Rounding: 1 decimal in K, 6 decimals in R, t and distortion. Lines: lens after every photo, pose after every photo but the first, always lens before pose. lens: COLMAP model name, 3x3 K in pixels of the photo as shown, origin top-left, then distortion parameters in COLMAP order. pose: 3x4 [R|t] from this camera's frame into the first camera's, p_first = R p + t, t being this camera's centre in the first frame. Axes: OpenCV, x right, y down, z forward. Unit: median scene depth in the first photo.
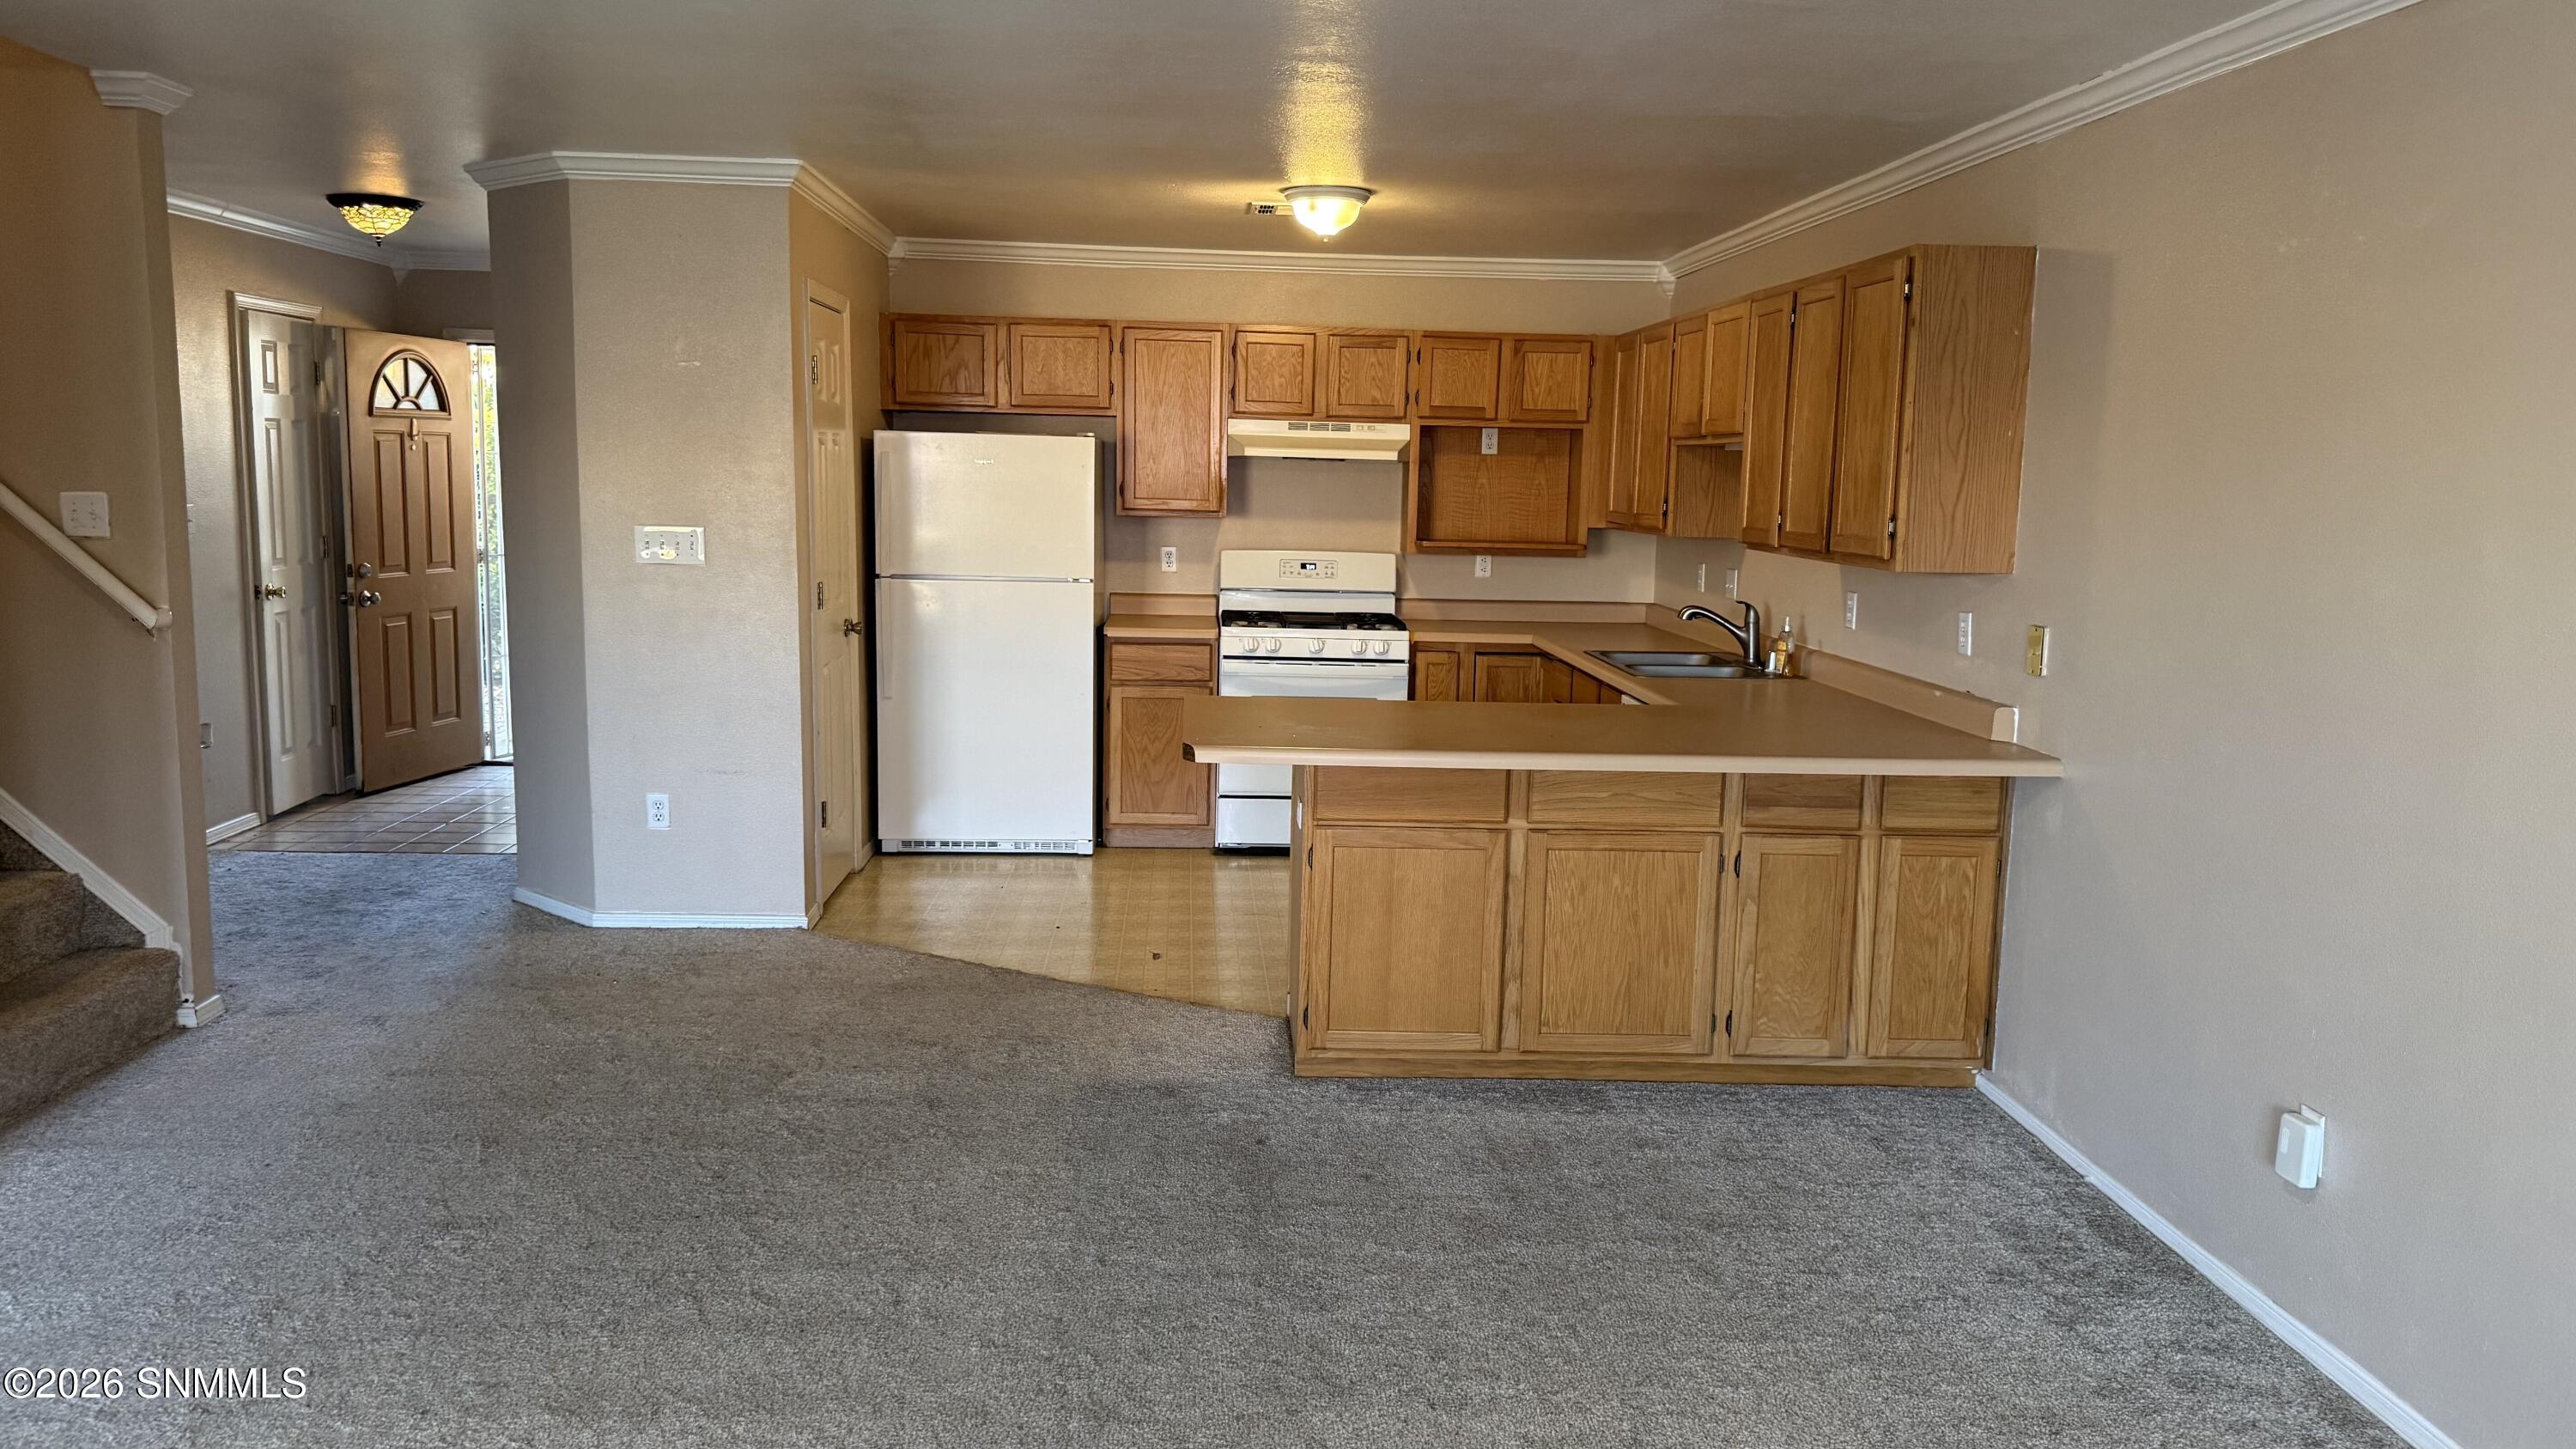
lens RADIAL K [[1897.8, 0, 1300.5], [0, 1897.8, 713.5], [0, 0, 1]] dist [0.137319, -0.257975]
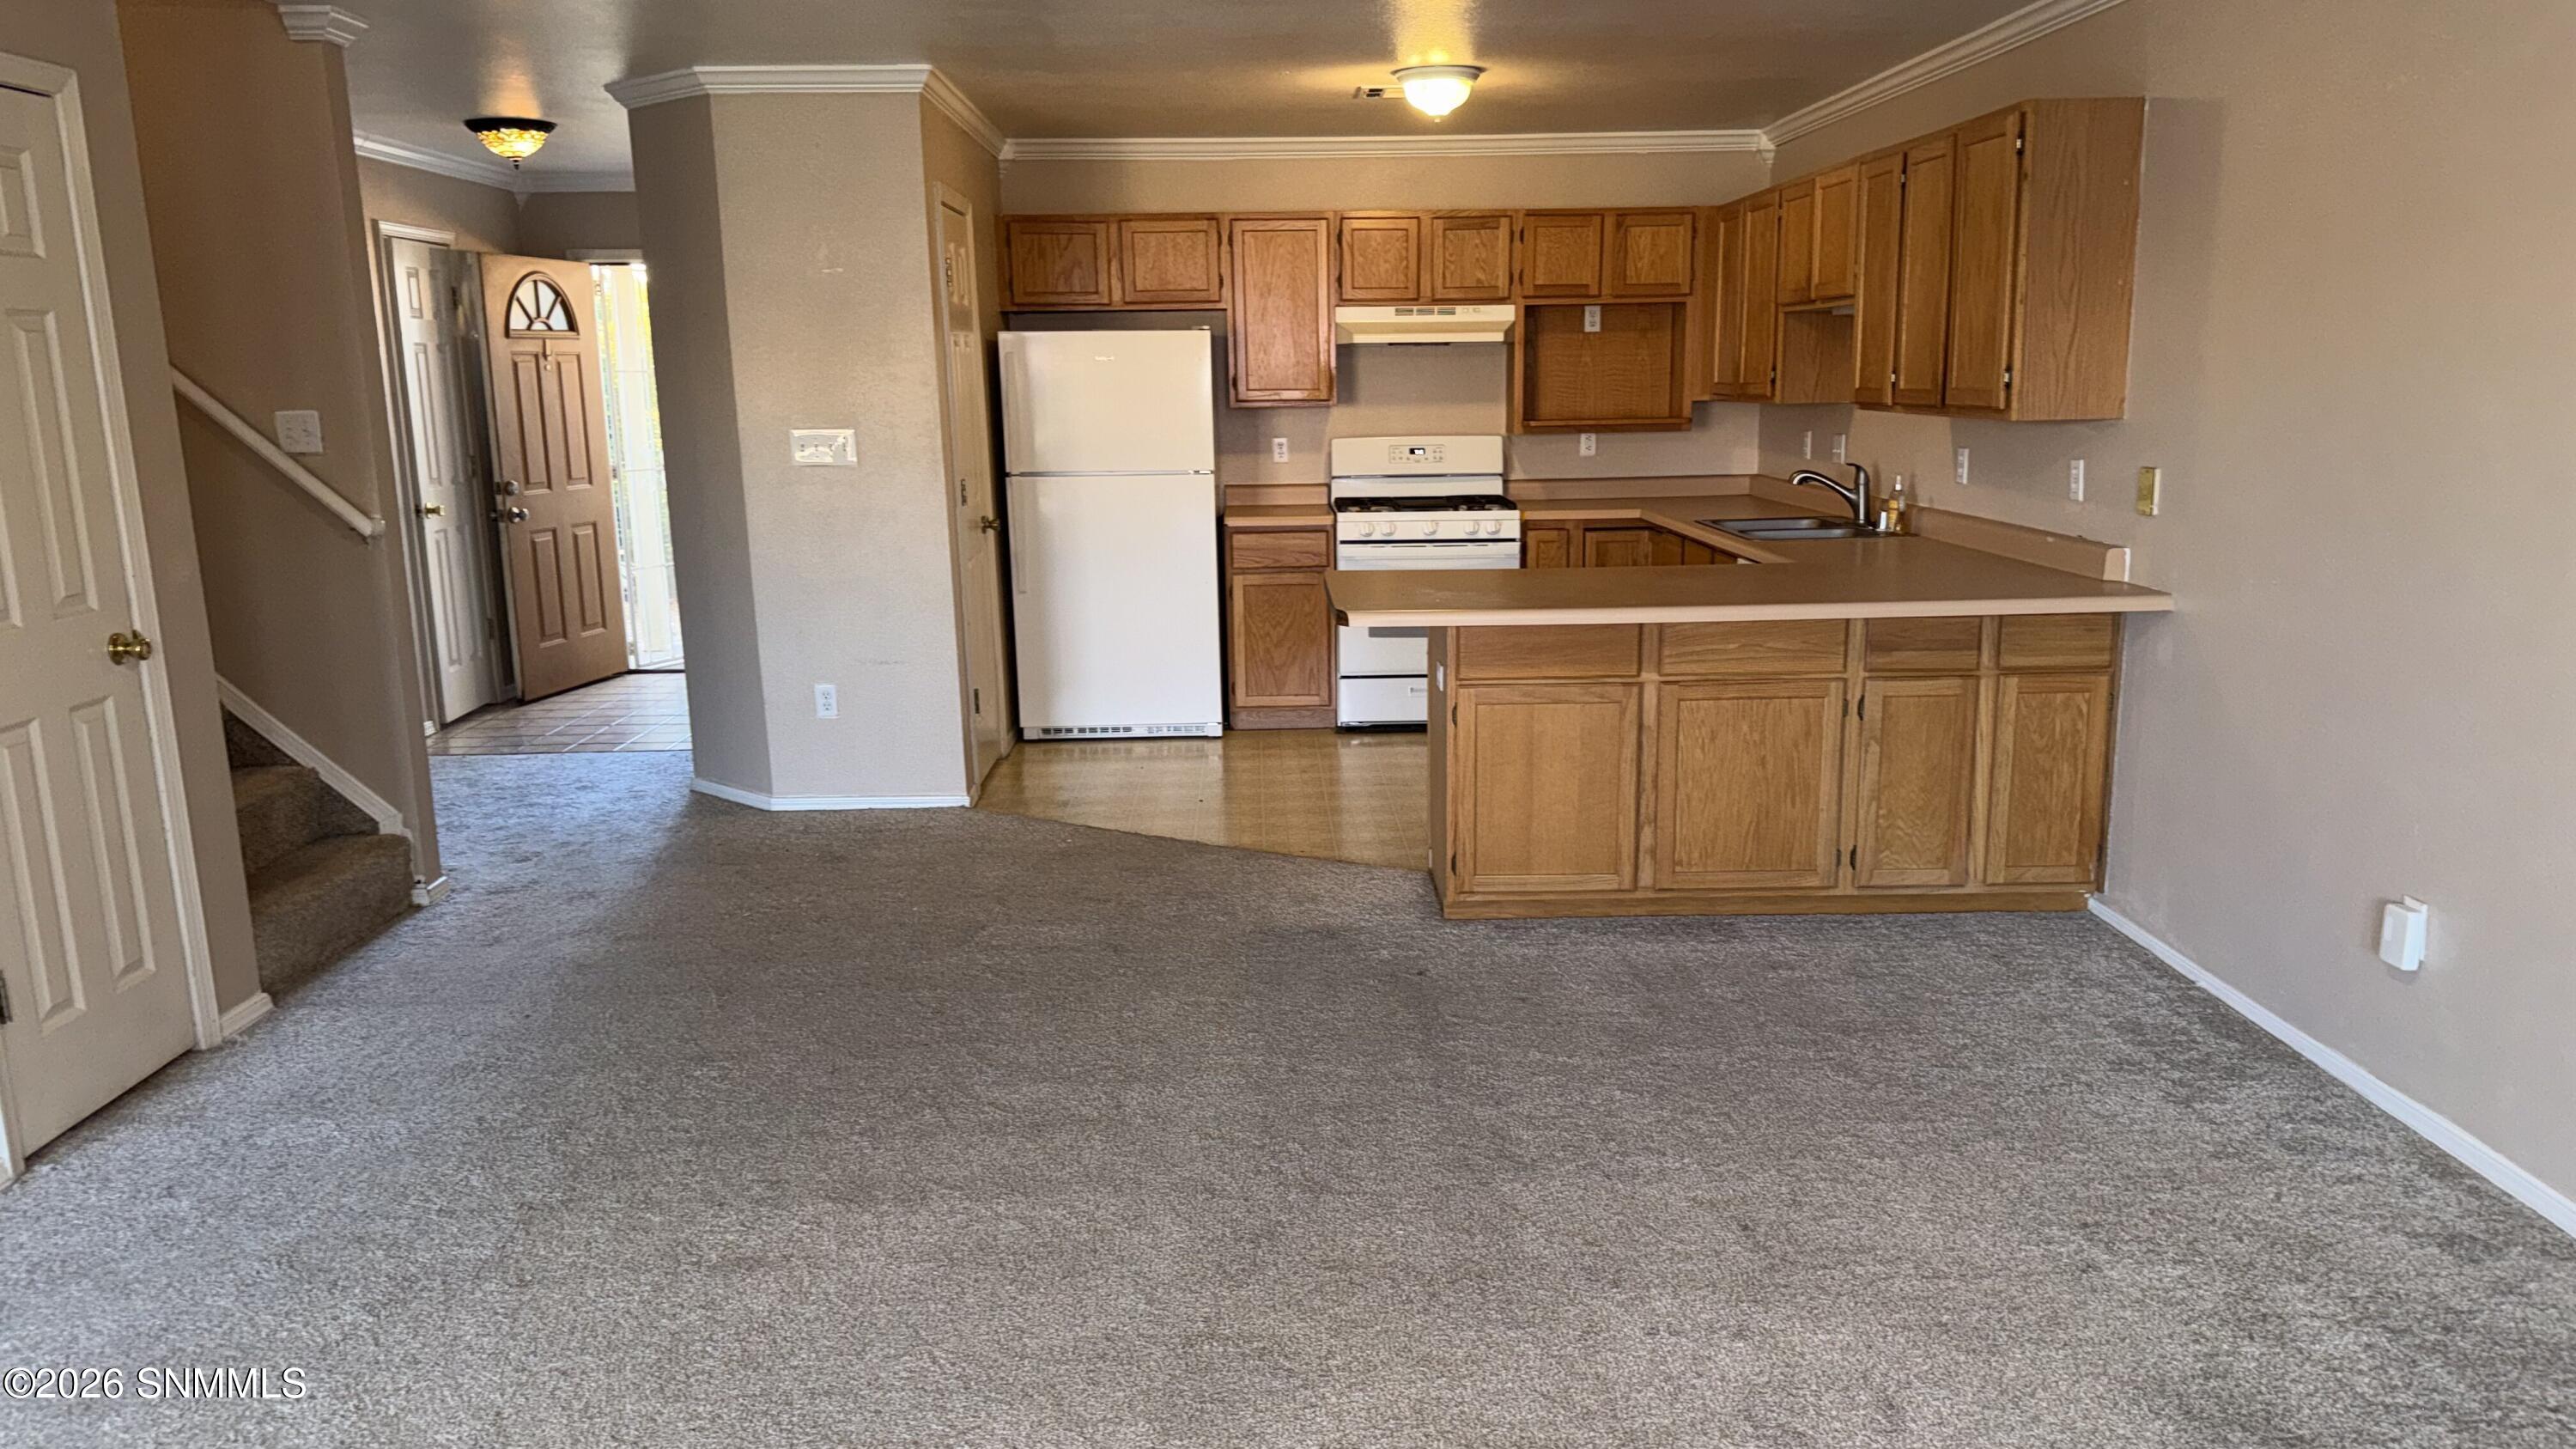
lens RADIAL K [[1894.4, 0, 1307.9], [0, 1894.4, 768.0], [0, 0, 1]] dist [0.156504, -0.308371]
pose [[0.998850, -0.031686, -0.035977, -0.025495], [0.034385, 0.996433, 0.077061, 0.012974], [0.033407, -0.078210, 0.996377, -0.043301]]
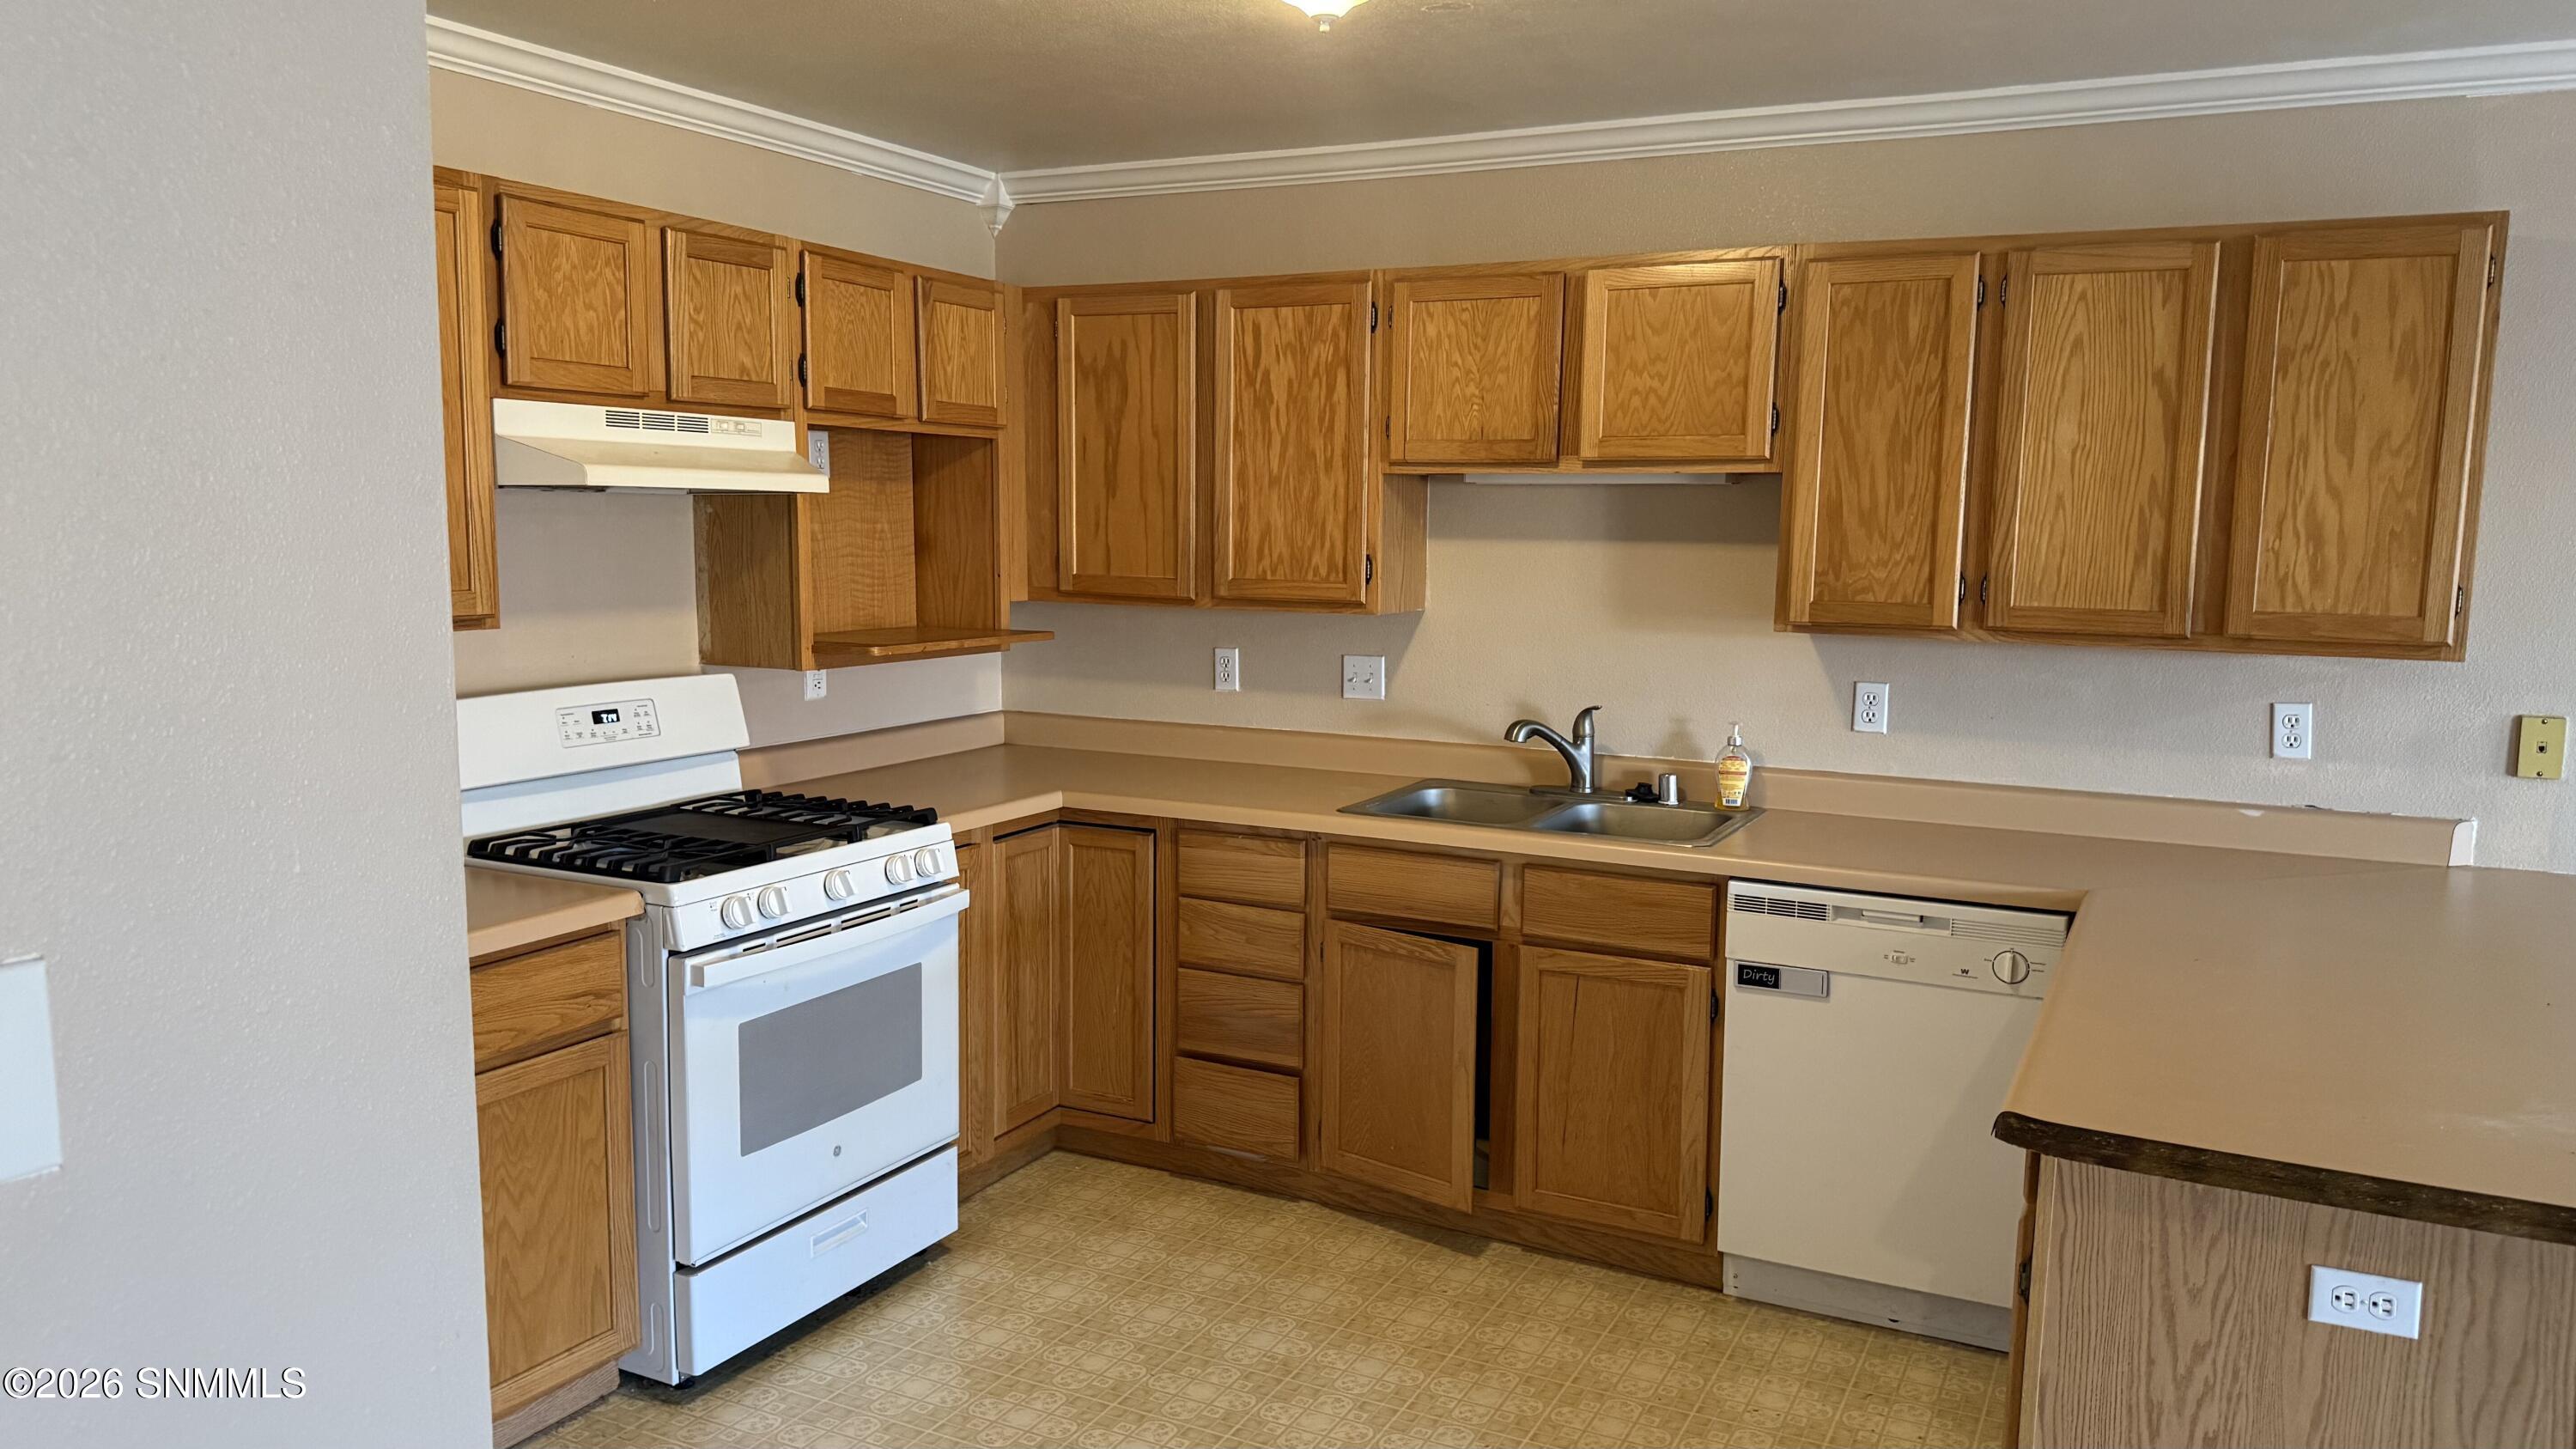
lens RADIAL K [[1775.9, 0, 1293.6], [0, 1775.9, 744.2], [0, 0, 1]] dist [0.074915, -0.279808]
pose [[0.491557, -0.129099, 0.861223, -0.324553], [0.109488, 0.990265, 0.085951, -0.099223], [-0.863935, 0.052043, 0.500907, 0.694344]]
